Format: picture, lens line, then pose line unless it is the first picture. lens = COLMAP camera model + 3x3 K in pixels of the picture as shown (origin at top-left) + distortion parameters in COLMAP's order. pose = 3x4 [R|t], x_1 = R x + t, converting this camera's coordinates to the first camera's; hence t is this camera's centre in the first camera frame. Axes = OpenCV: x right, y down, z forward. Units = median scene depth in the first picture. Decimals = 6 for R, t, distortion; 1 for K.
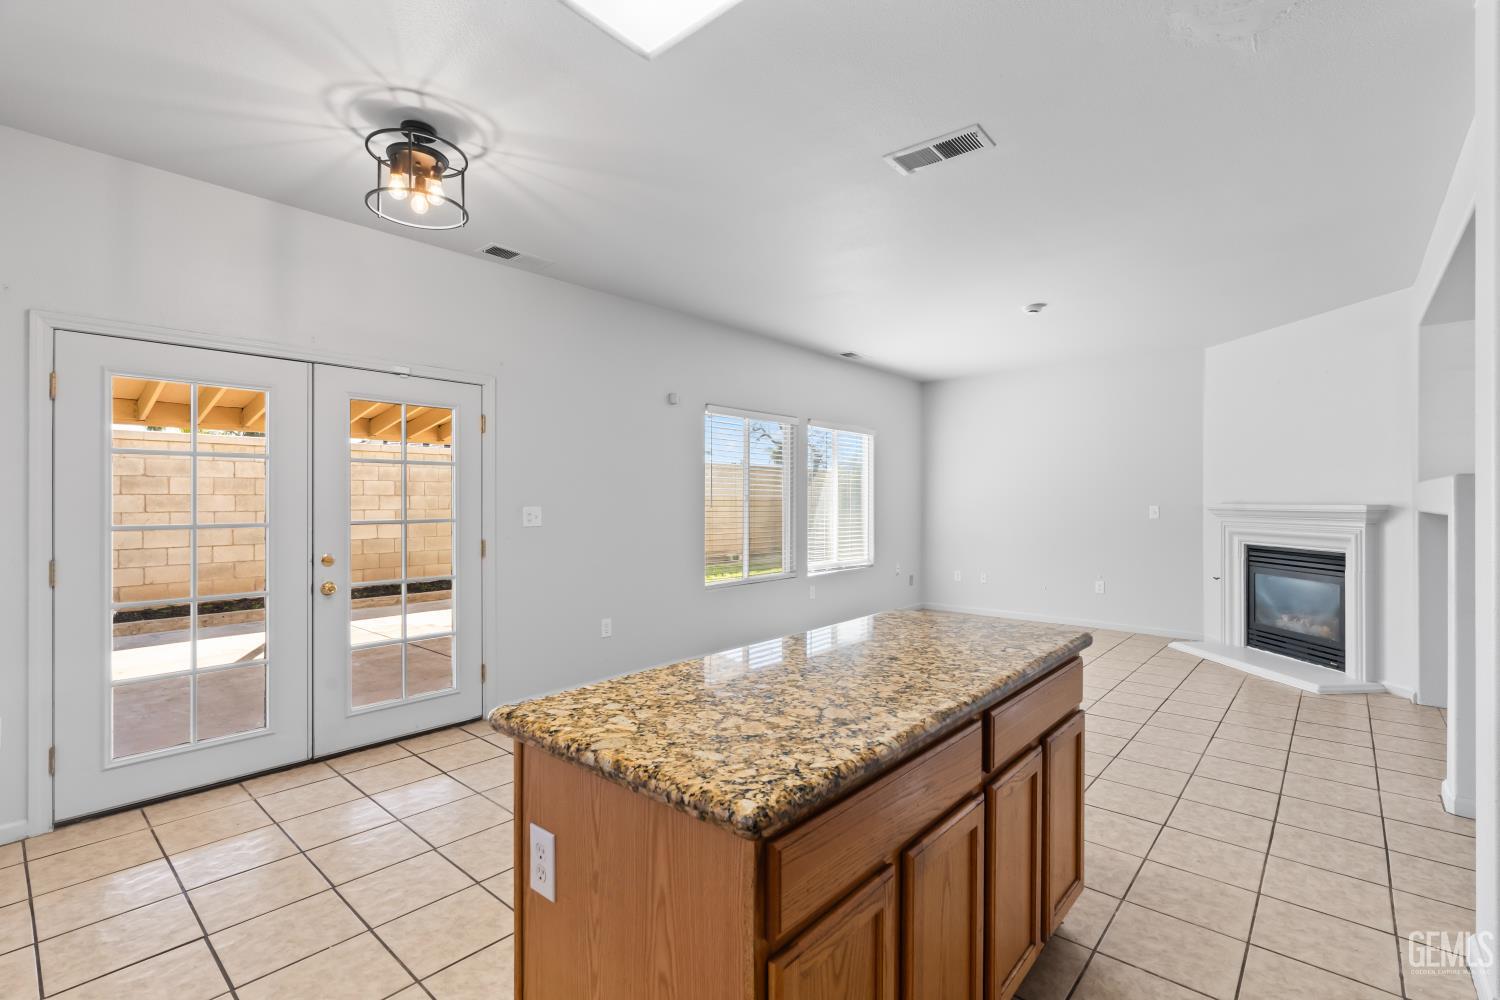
lens RADIAL K [[679.6, 0, 753.9], [0, 679.6, 499.2], [0, 0, 1]] dist [-0.005247, 0.002427]
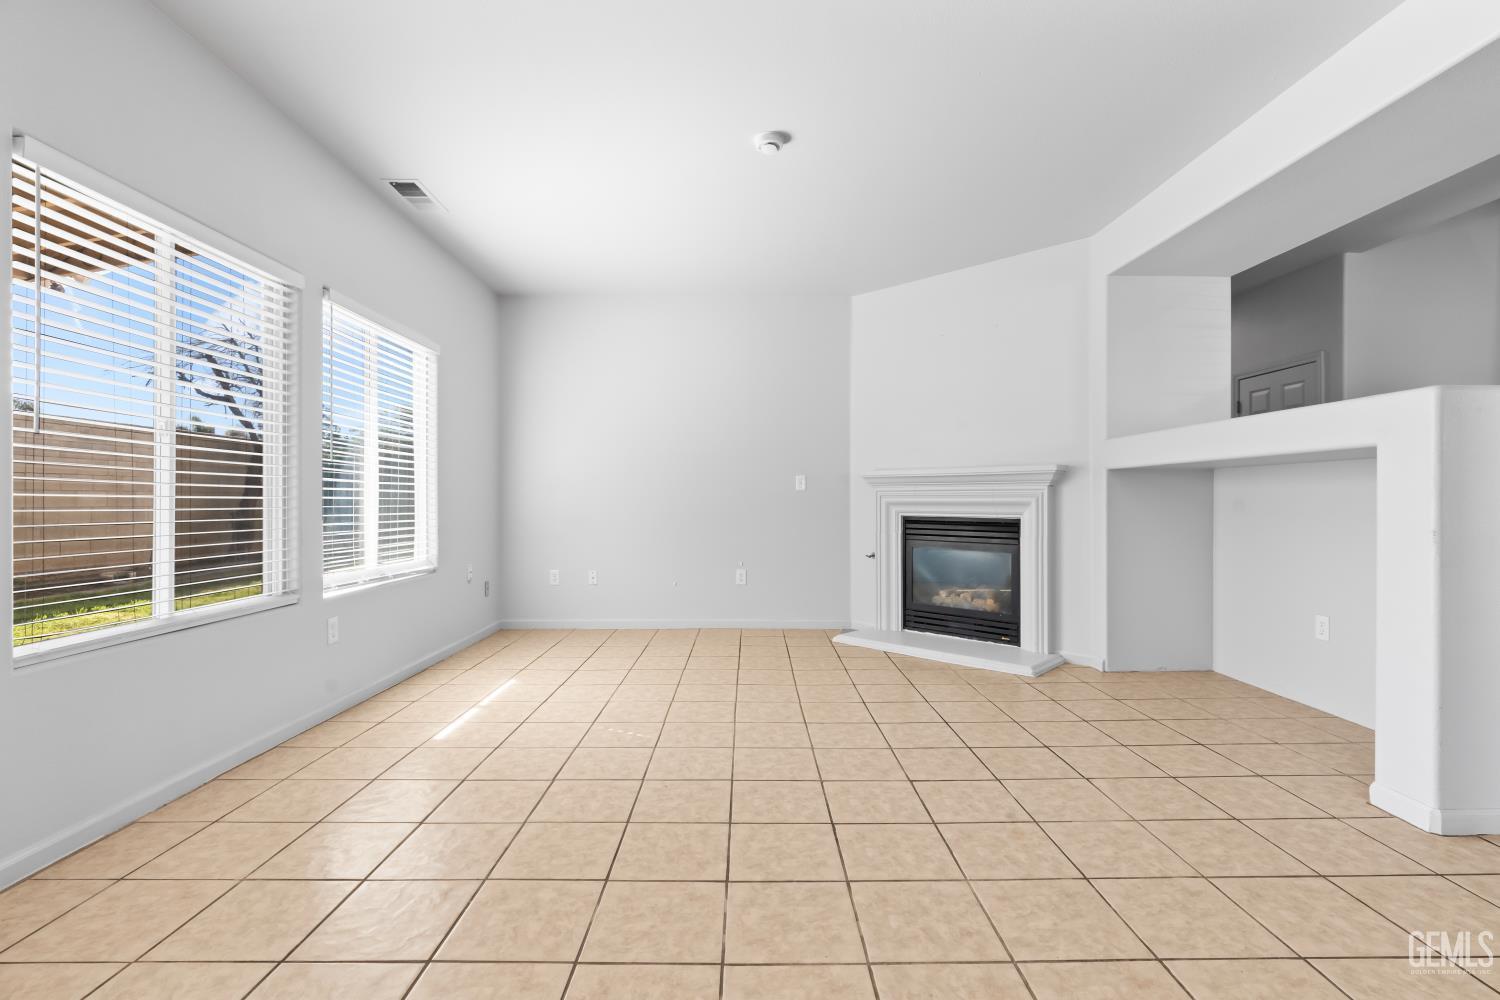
lens RADIAL K [[679.6, 0, 756.5], [0, 679.6, 505.8], [0, 0, 1]] dist [-0.005247, 0.002427]
pose [[0.744224, -0.007611, 0.667886, -0.020096], [-0.000357, 0.999930, 0.011792, 0.043598], [-0.667930, -0.009014, 0.744170, 0.470895]]
